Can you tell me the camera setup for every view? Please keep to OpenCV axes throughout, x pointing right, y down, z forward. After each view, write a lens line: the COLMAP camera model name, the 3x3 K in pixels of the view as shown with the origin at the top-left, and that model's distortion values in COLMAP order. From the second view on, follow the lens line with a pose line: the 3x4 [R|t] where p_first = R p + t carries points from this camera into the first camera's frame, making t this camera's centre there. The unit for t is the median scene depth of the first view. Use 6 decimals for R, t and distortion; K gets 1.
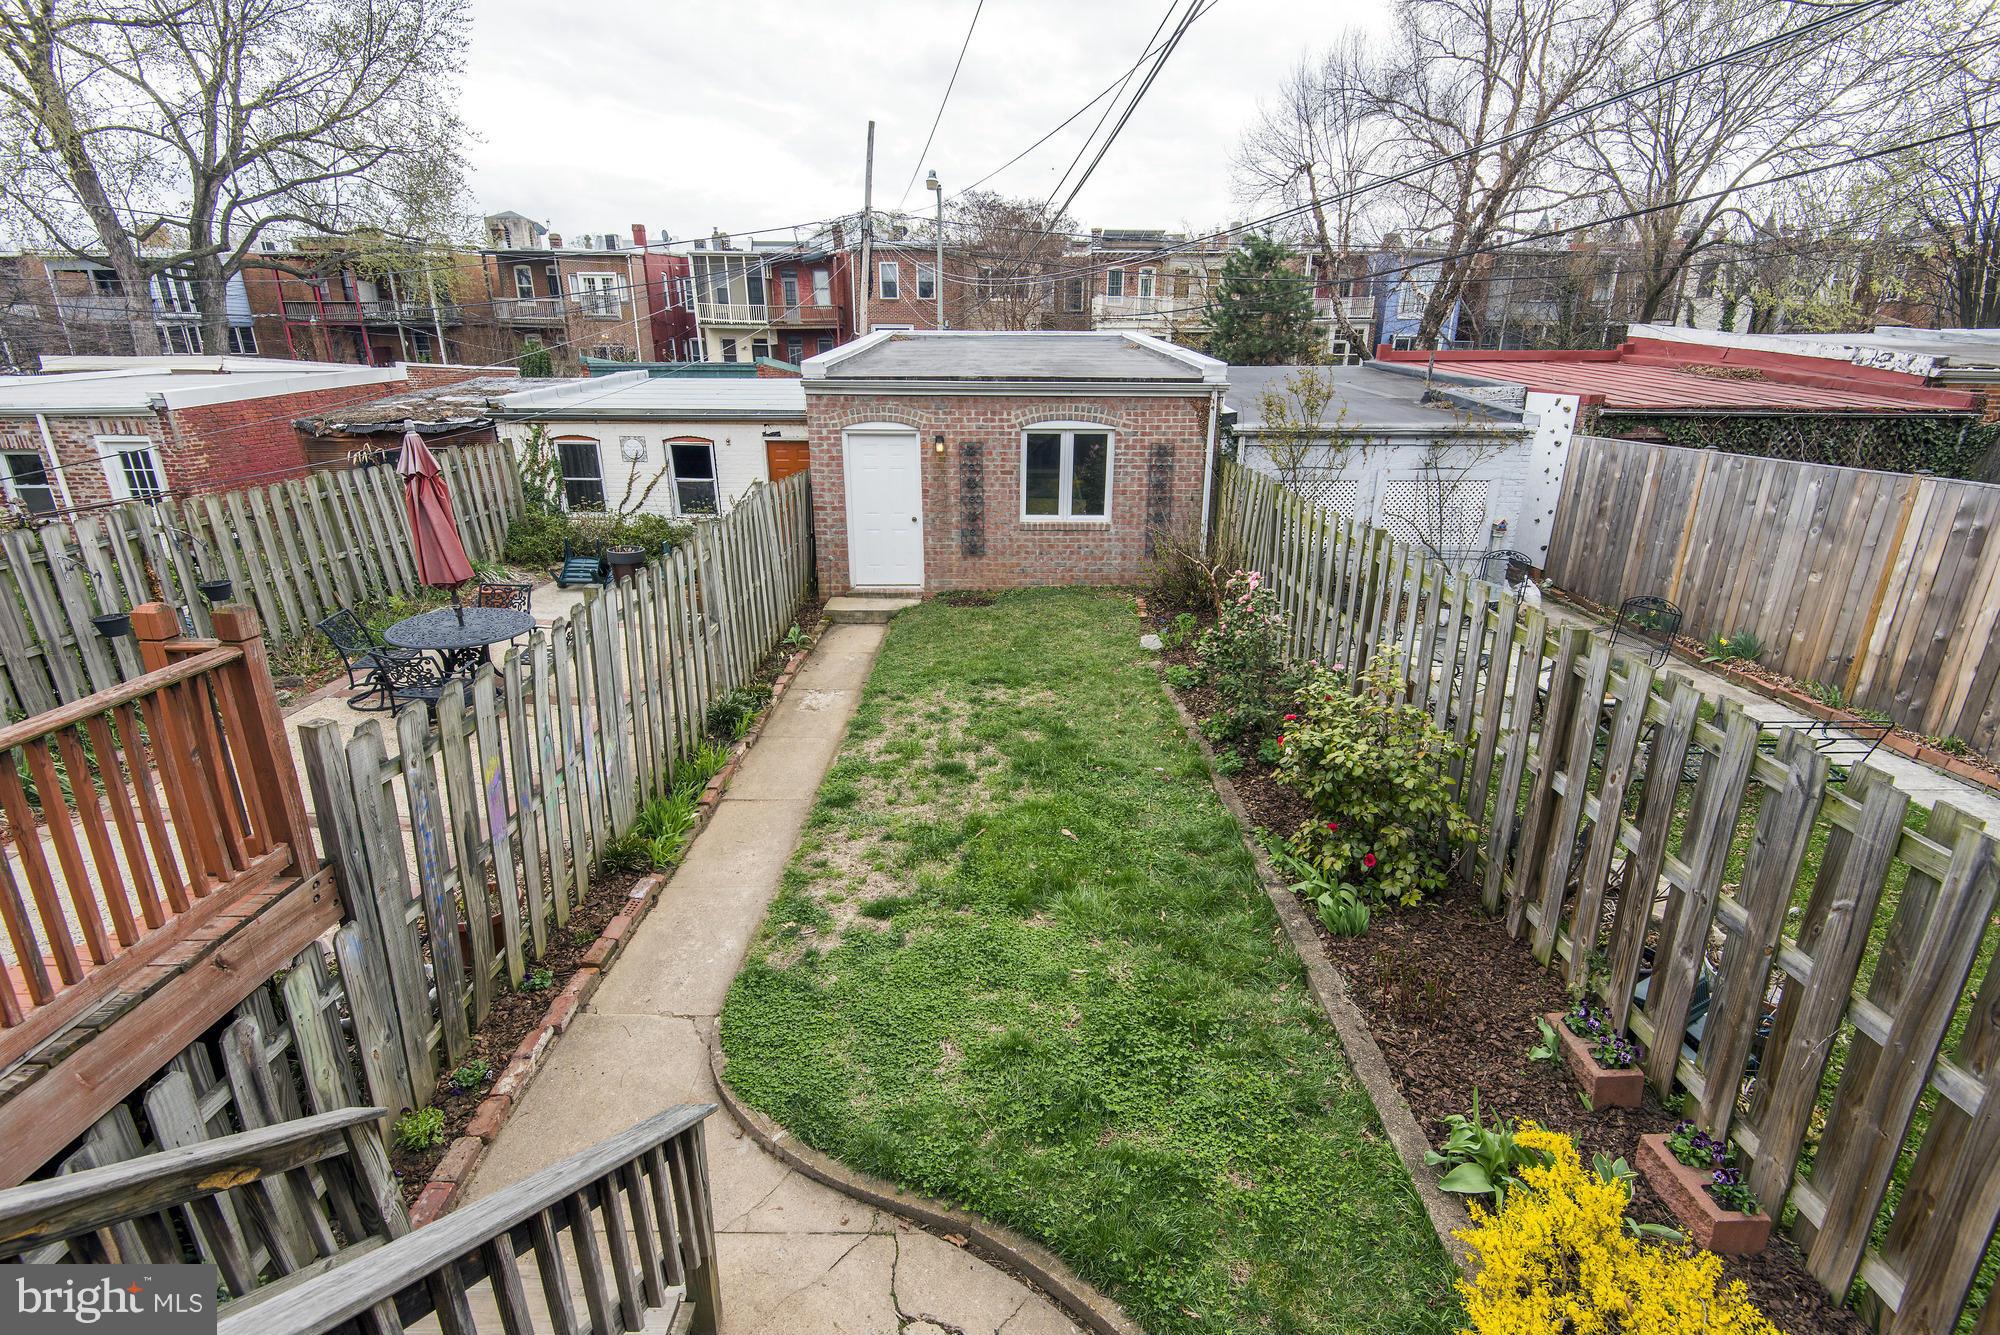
lens RADIAL K [[899.1, 0, 1000.6], [0, 899.1, 669.8], [0, 0, 1]] dist [0.008108, -0.009090]
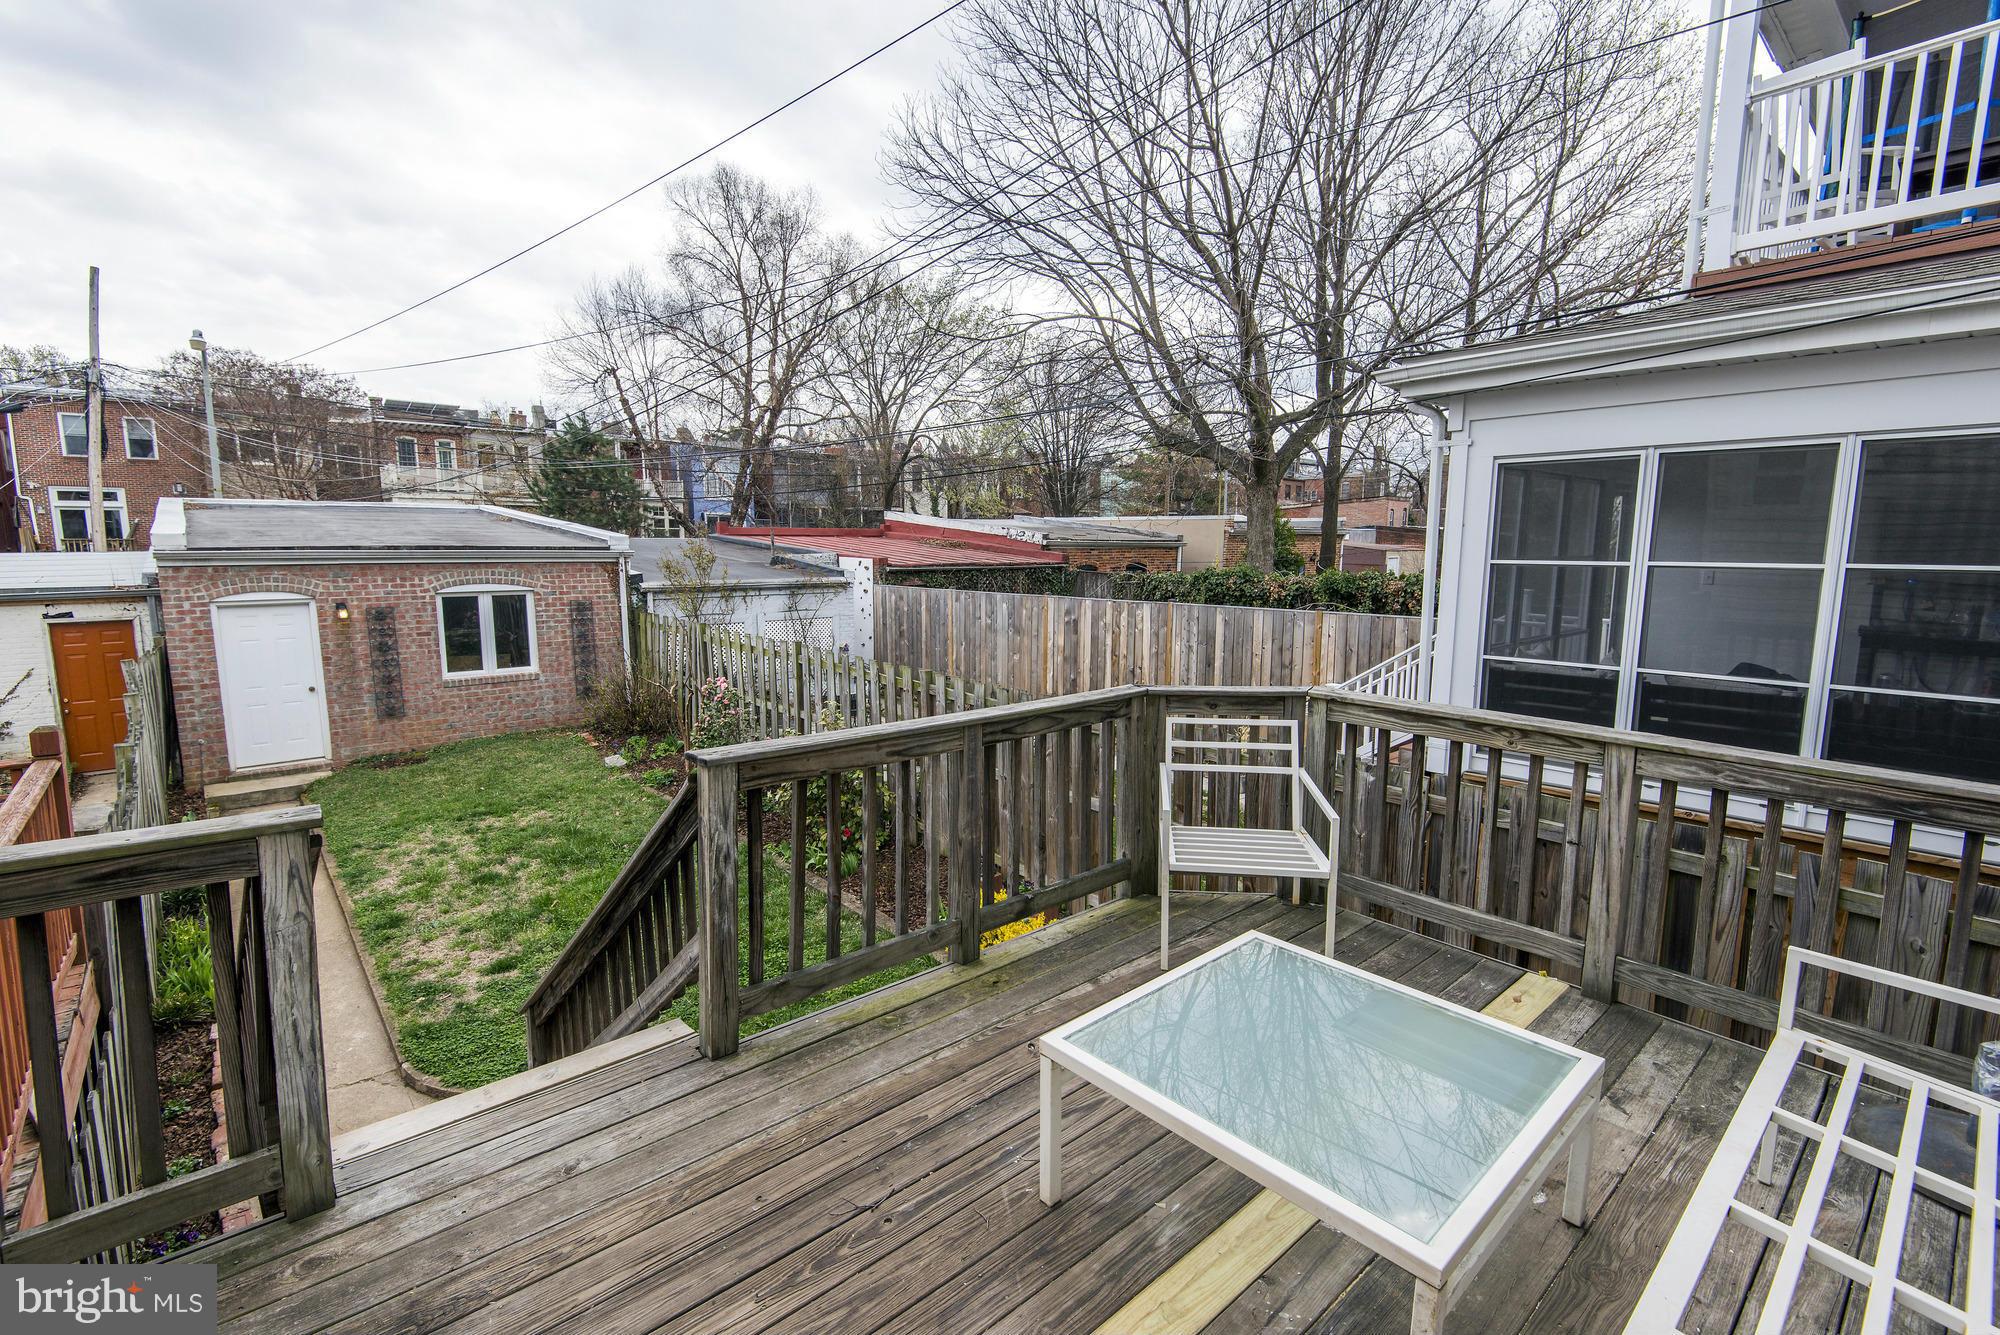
lens RADIAL K [[899.1, 0, 1012.7], [0, 899.1, 677.4], [0, 0, 1]] dist [0.008108, -0.009090]
pose [[0.741158, -0.098576, 0.664054, -0.180208], [0.211506, 0.973074, -0.091615, 0.066952], [-0.637143, 0.208353, 0.742050, -0.192793]]
